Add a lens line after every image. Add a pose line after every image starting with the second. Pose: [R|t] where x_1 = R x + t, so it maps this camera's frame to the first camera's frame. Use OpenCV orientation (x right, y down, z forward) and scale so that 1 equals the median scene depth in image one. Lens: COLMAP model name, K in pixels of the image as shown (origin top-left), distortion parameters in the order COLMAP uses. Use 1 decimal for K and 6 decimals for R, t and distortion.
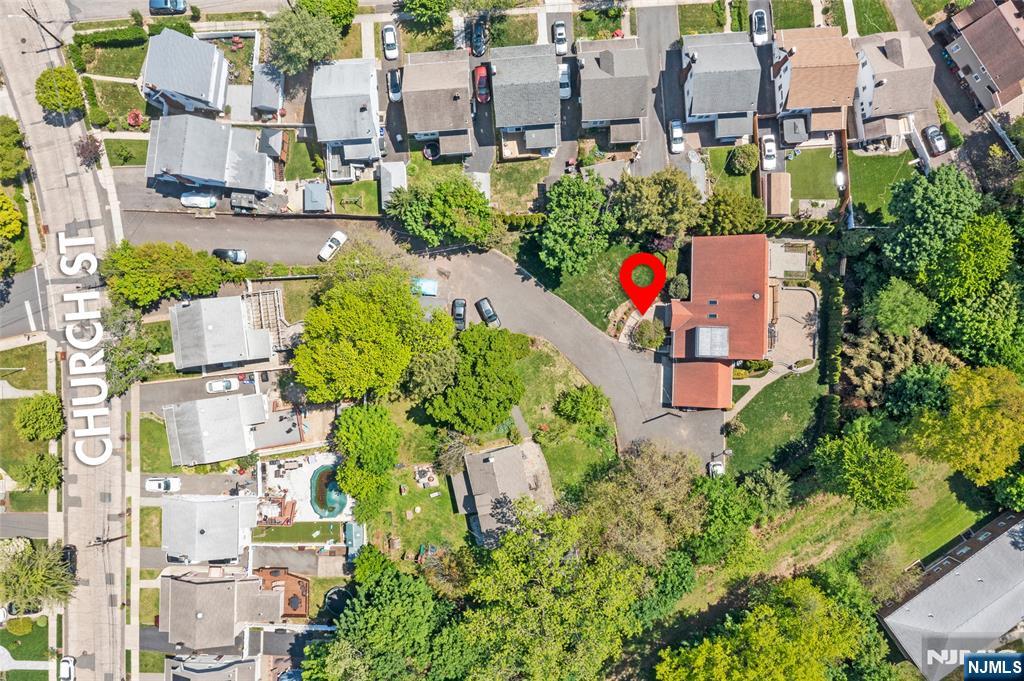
lens RADIAL K [[840.0, 0, 512.0], [0, 840.0, 340.5], [0, 0, 1]] dist [-0.017957, -0.005884]
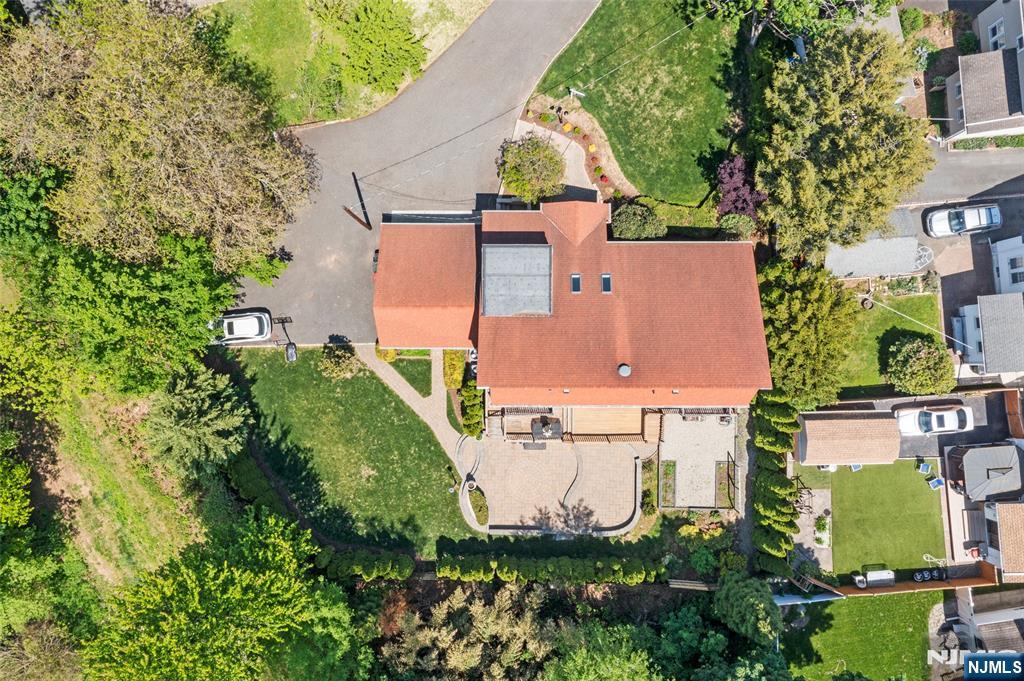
lens RADIAL K [[840.0, 0, 512.0], [0, 840.0, 340.5], [0, 0, 1]] dist [-0.017957, -0.005884]
pose [[0.021454, 0.999760, 0.004490, 0.257818], [-0.999095, 0.021274, 0.036837, -0.010776], [0.036733, -0.005276, 0.999311, 0.537687]]
